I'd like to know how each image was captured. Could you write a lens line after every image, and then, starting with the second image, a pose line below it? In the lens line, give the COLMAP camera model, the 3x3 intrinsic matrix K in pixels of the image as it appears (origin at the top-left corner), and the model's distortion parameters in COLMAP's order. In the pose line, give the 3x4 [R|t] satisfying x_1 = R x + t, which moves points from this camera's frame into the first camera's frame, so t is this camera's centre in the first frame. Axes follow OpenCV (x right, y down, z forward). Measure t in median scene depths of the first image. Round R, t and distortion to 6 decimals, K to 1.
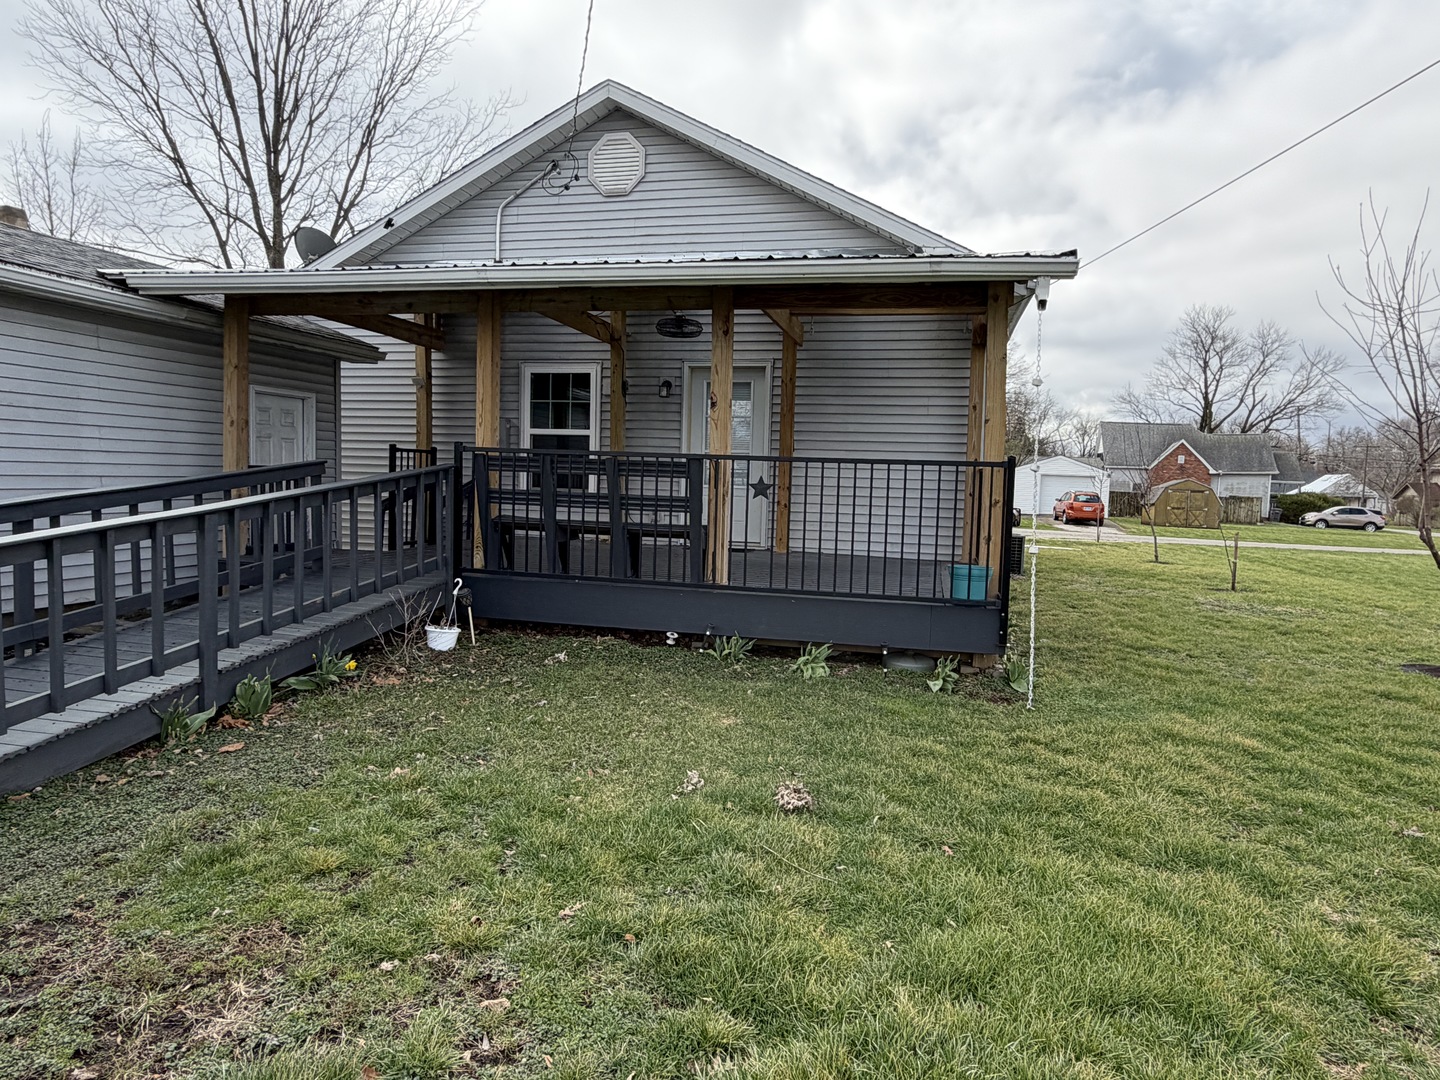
lens RADIAL K [[900.2, 0, 720.0], [0, 900.2, 540.0], [0, 0, 1]] dist [0.000193, -0.000198]
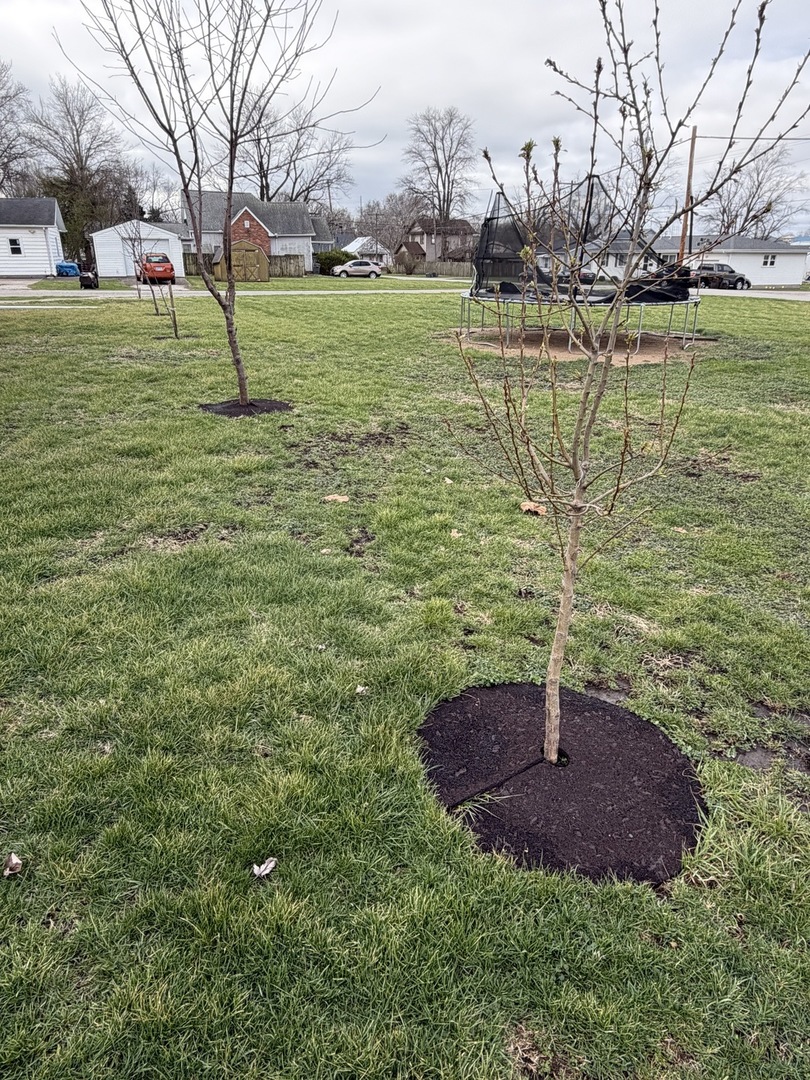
lens RADIAL K [[694.5, 0, 405.0], [0, 694.5, 540.0], [0, 0, 1]] dist [0.000660, 0.000261]
pose [[0.801344, -0.252823, 0.542152, 0.083106], [0.062713, 0.936810, 0.344170, 0.003993], [-0.594908, -0.241799, 0.766563, 0.040794]]
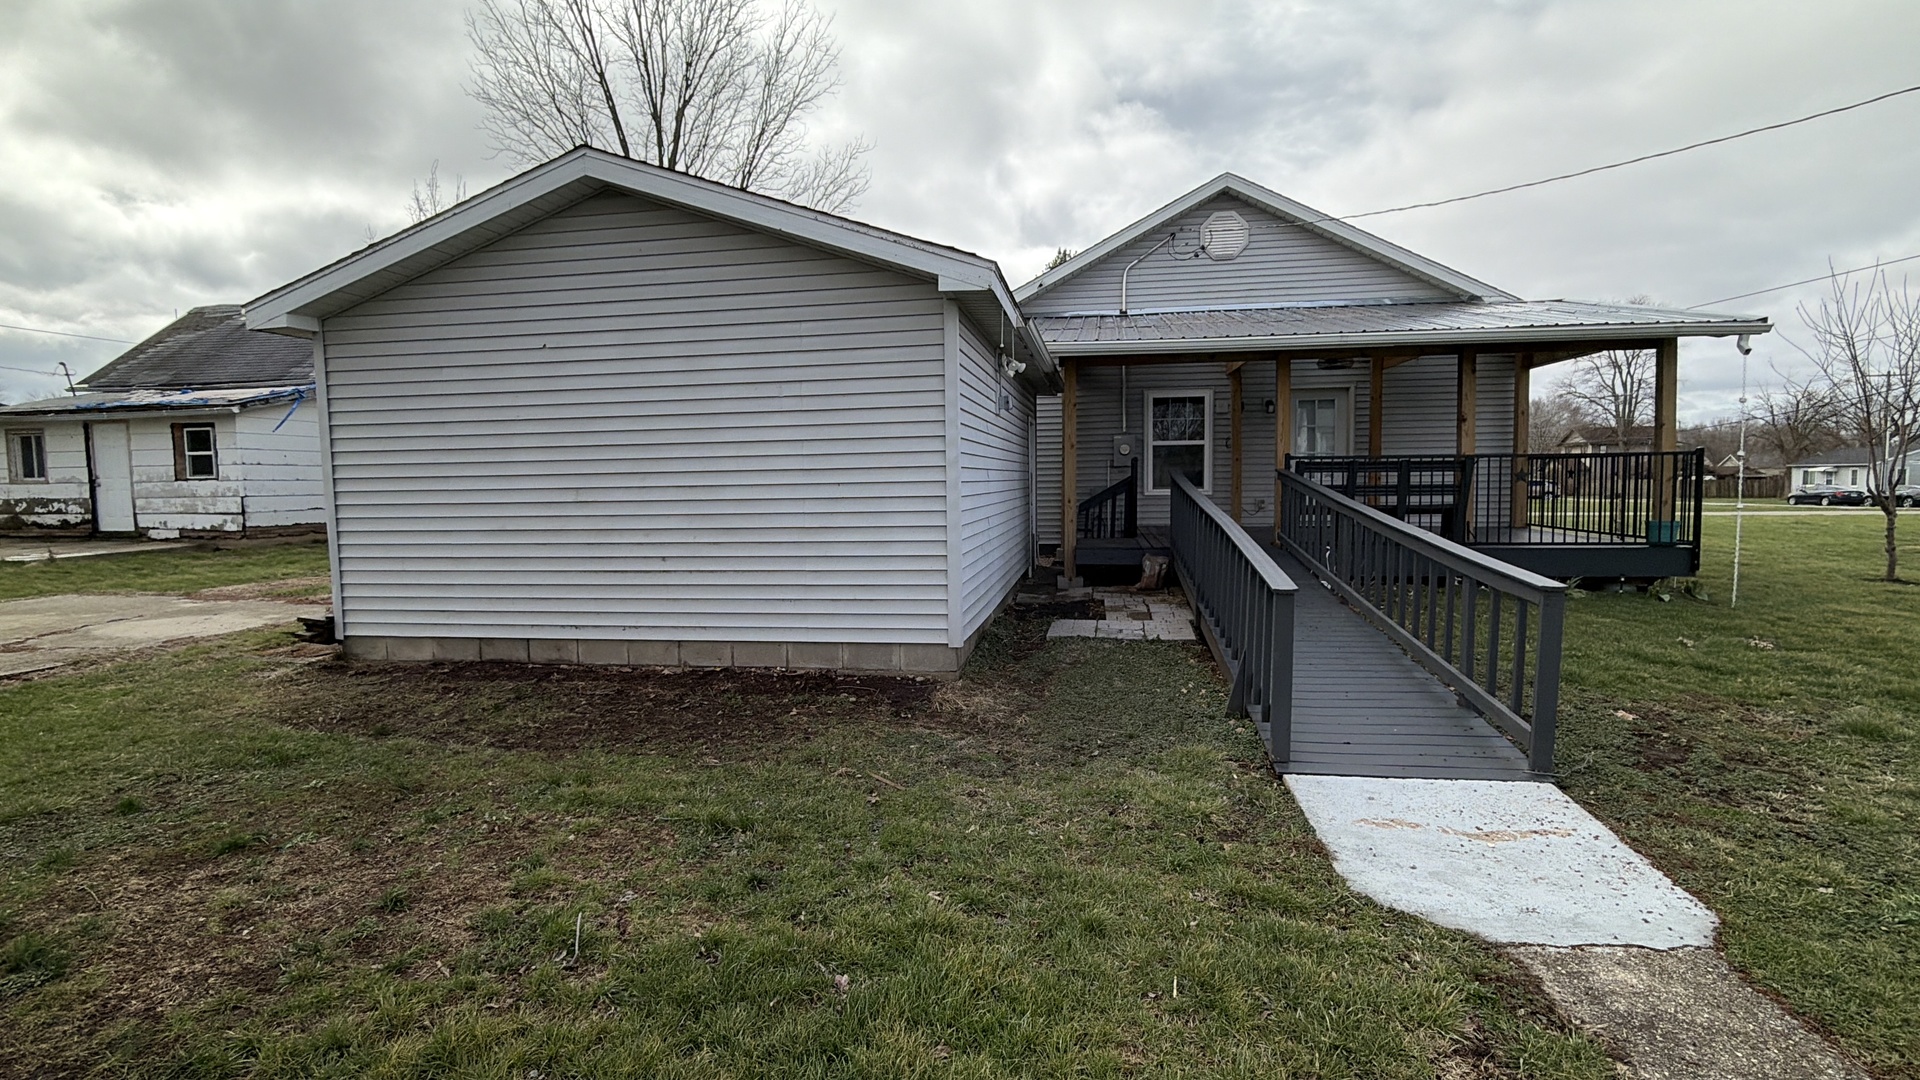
lens RADIAL K [[874.2, 0, 960.0], [0, 874.2, 540.0], [0, 0, 1]] dist [-0.001118, -0.000074]
pose [[0.995236, -0.049758, 0.083838, -0.185901], [0.049598, 0.998761, 0.003990, -0.000441], [-0.083933, 0.000188, 0.996471, -0.067863]]
